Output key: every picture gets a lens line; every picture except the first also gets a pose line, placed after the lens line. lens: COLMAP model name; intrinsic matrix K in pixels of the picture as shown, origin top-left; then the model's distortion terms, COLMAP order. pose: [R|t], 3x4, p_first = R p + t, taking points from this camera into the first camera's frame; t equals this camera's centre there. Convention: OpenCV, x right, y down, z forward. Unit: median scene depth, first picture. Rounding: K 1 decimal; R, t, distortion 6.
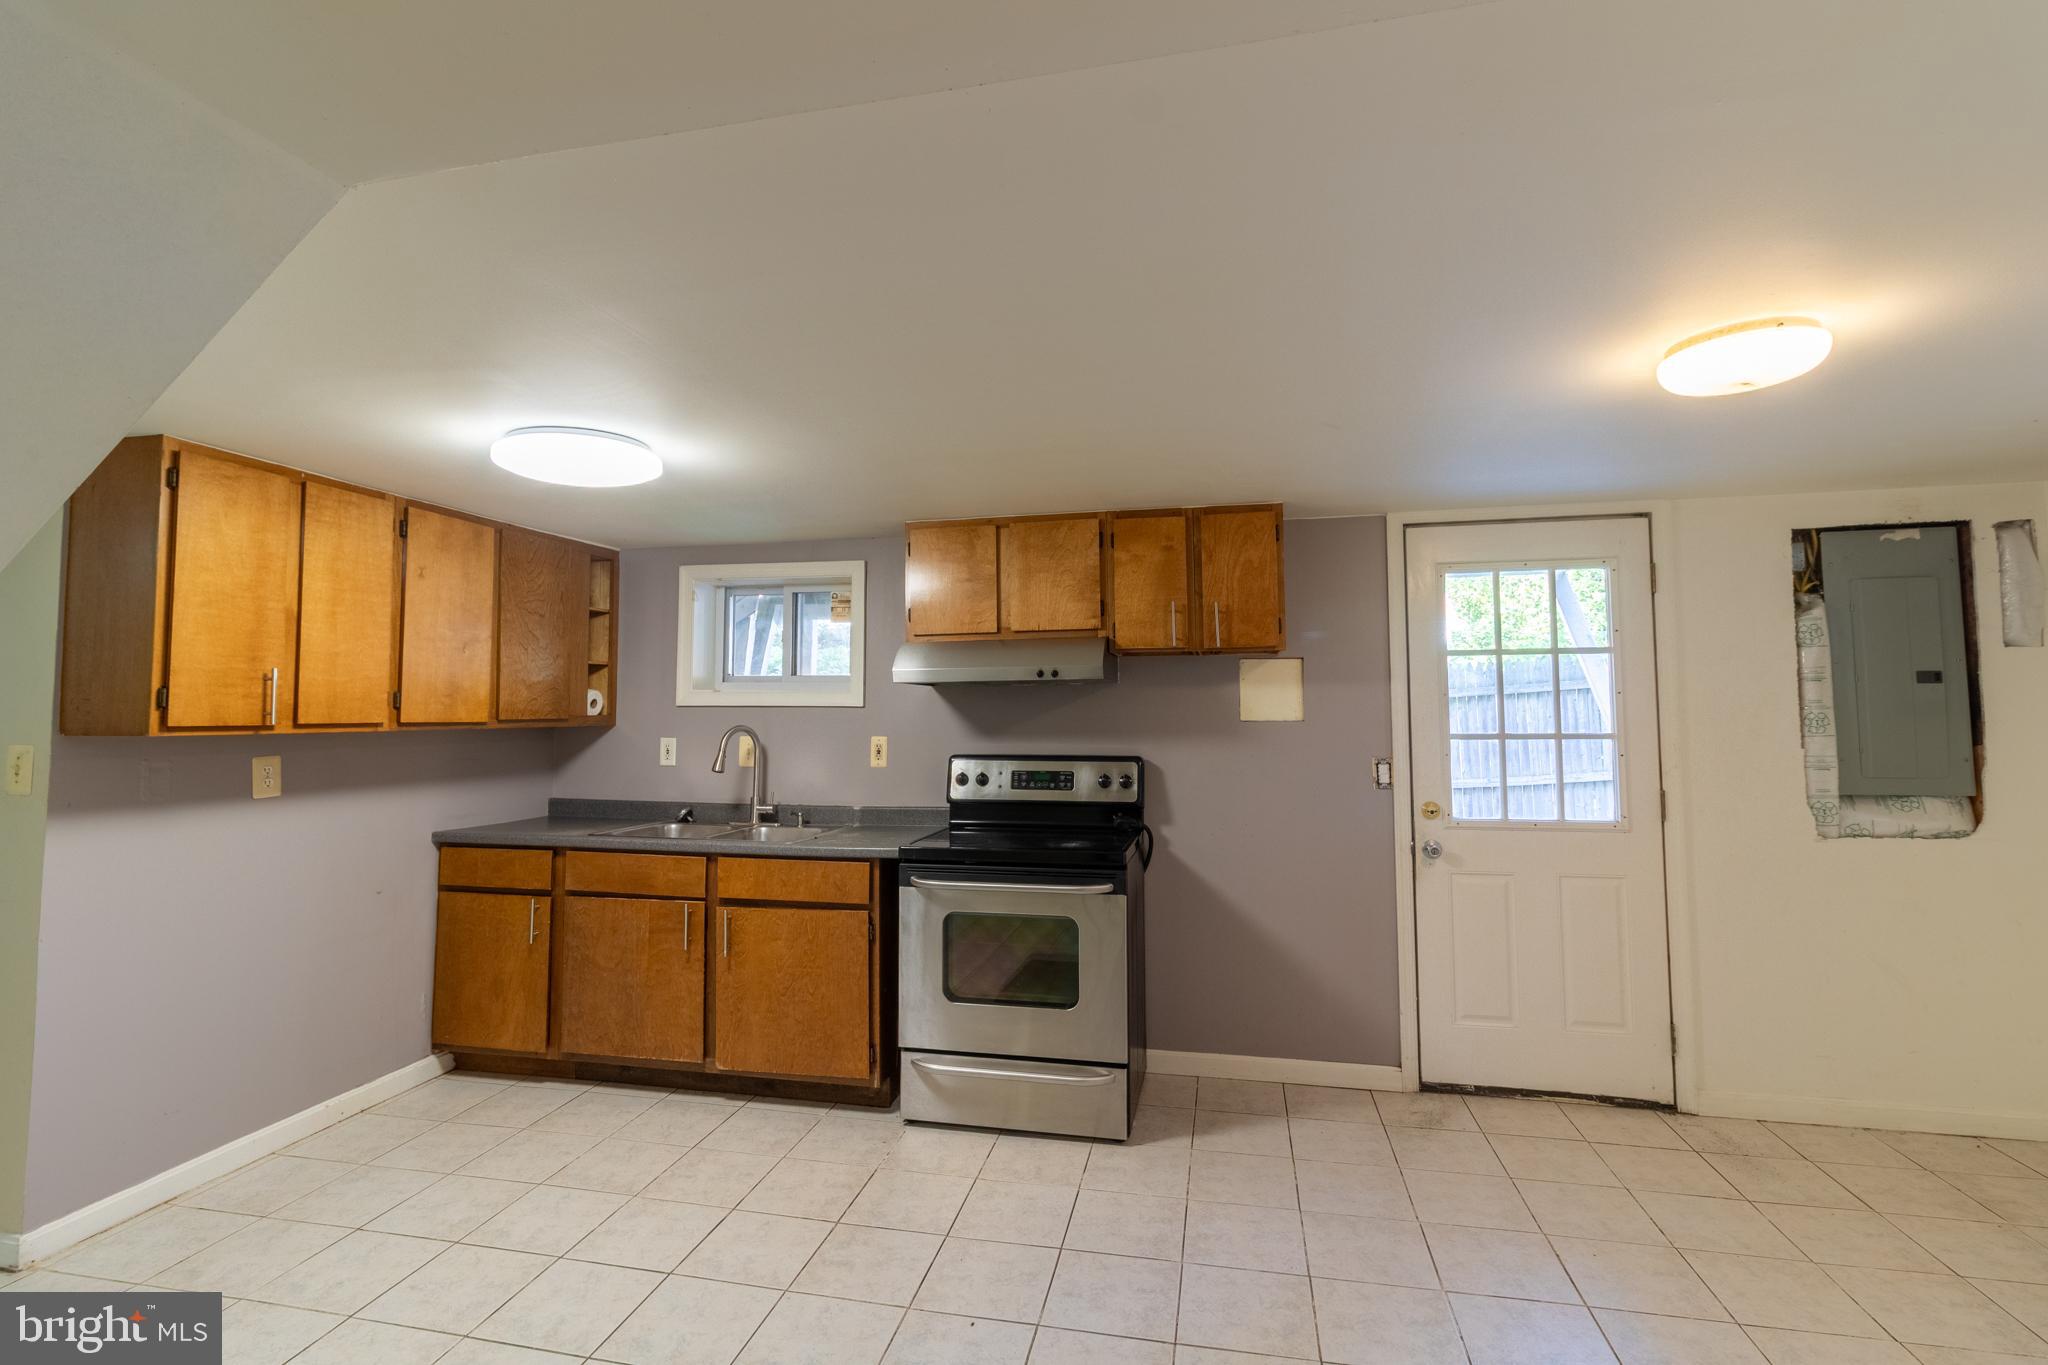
lens RADIAL K [[947.0, 0, 1030.6], [0, 947.0, 659.8], [0, 0, 1]] dist [-0.000650, 0.000192]
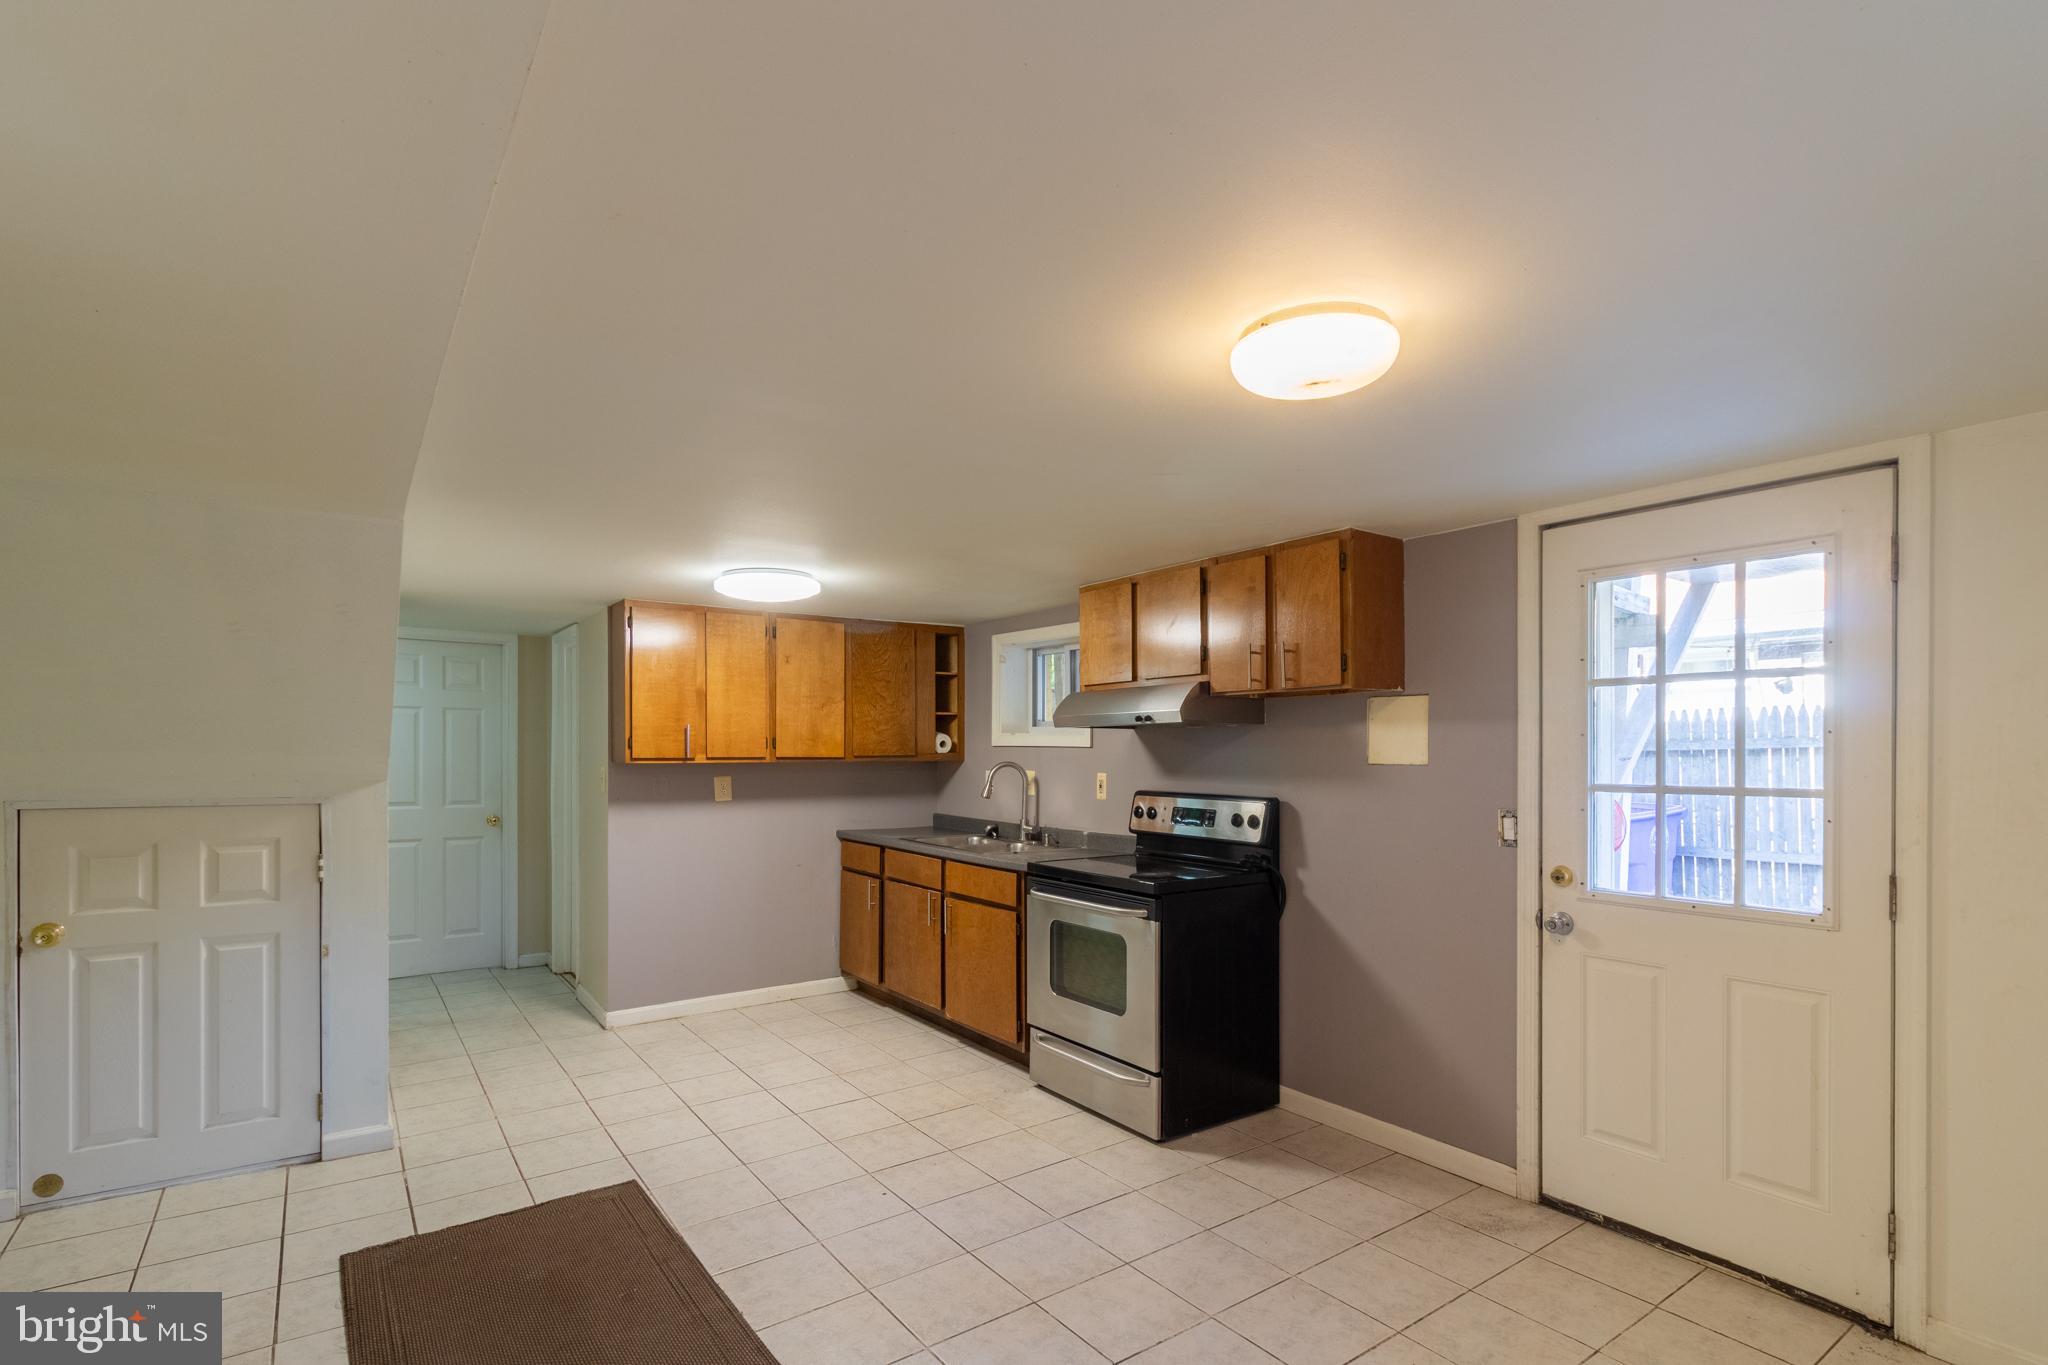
lens RADIAL K [[977.3, 0, 1056.0], [0, 977.3, 758.6], [0, 0, 1]] dist [-0.001855, -0.000844]
pose [[0.747664, 0.011222, -0.663982, 0.670607], [0.032520, 0.998039, 0.053485, -0.002120], [0.663280, -0.061582, 0.745833, 0.086826]]
